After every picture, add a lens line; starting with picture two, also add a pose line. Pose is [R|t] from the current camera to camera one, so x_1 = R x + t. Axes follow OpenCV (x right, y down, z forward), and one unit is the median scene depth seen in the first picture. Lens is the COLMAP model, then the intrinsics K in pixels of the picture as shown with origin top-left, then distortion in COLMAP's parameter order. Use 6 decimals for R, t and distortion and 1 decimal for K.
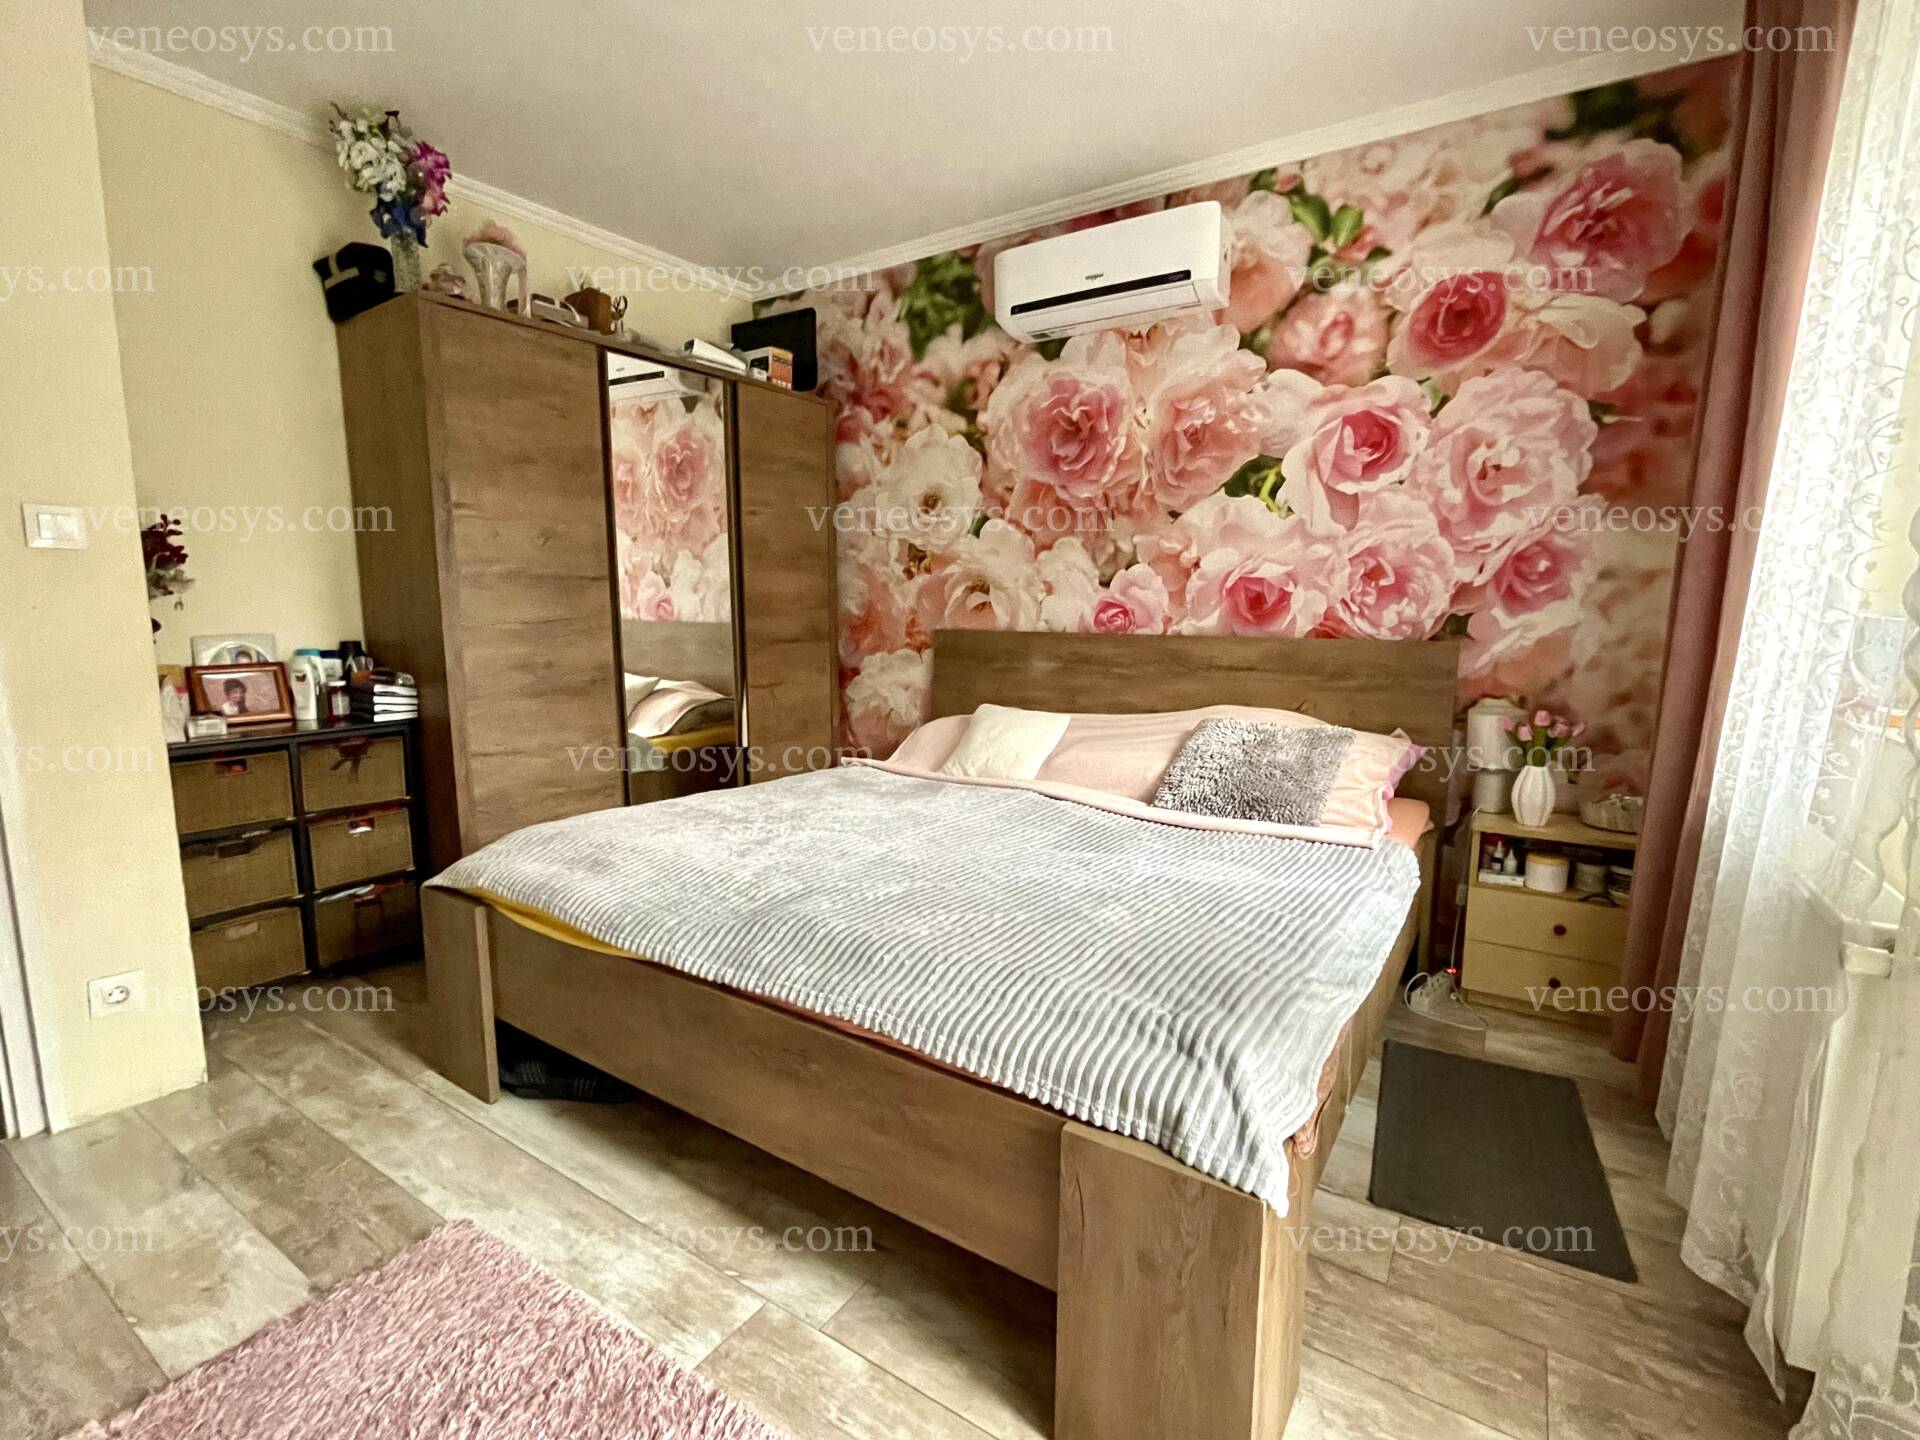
lens RADIAL K [[873.2, 0, 911.5], [0, 873.2, 712.8], [0, 0, 1]] dist [-0.000431, 0.001346]
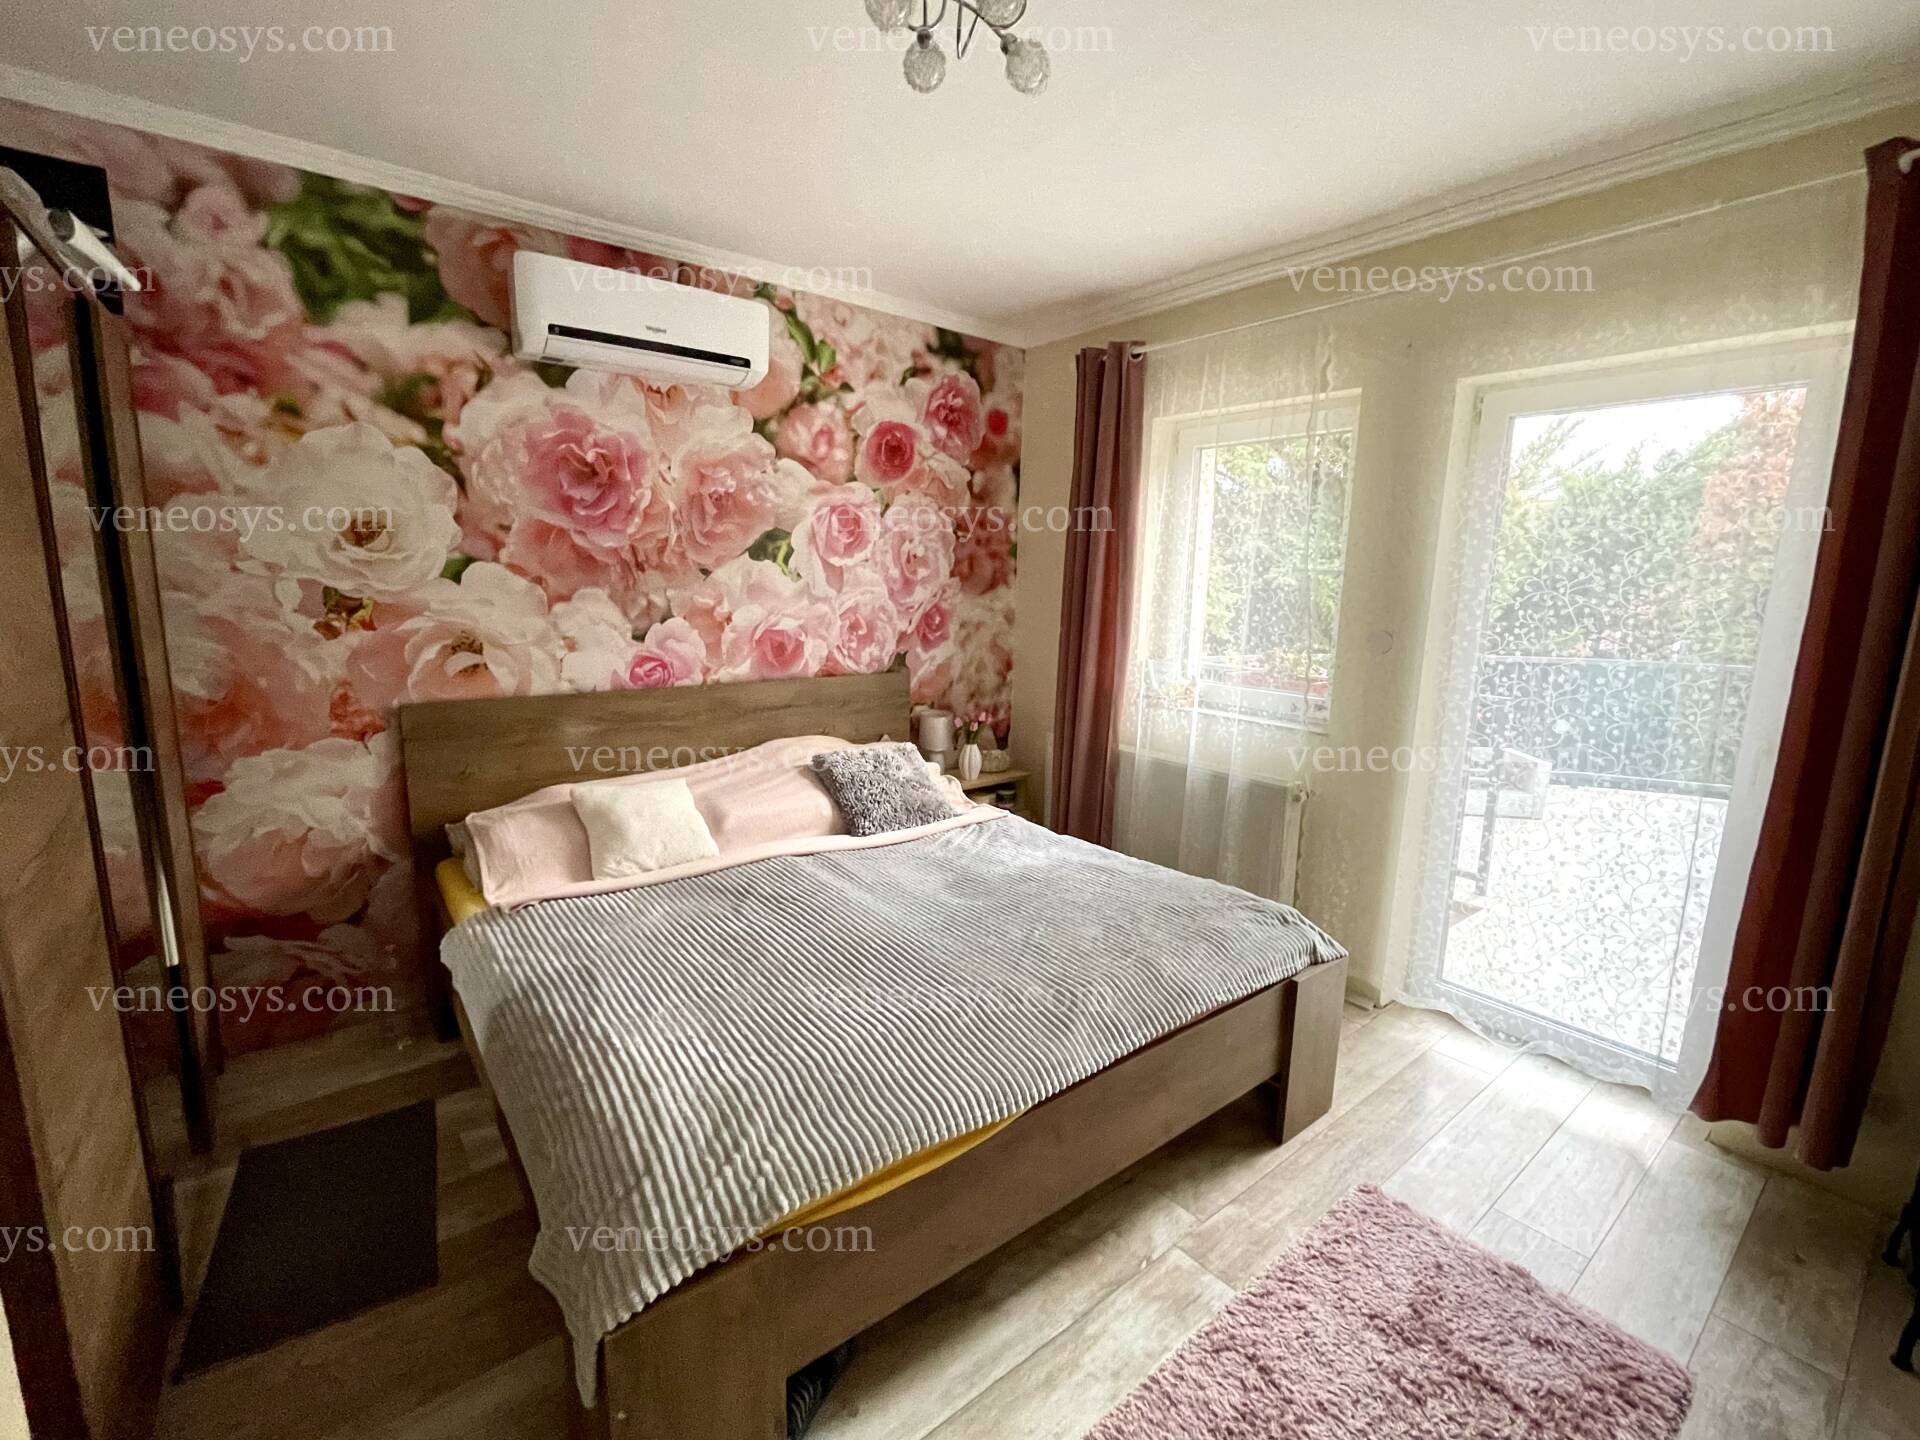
lens RADIAL K [[873.2, 0, 962.9], [0, 873.2, 722.9], [0, 0, 1]] dist [-0.000431, 0.001346]
pose [[0.287554, -0.164808, 0.943478, -0.644098], [0.103703, 0.984650, 0.140393, -0.162971], [-0.952134, 0.057471, 0.300231, 0.391730]]
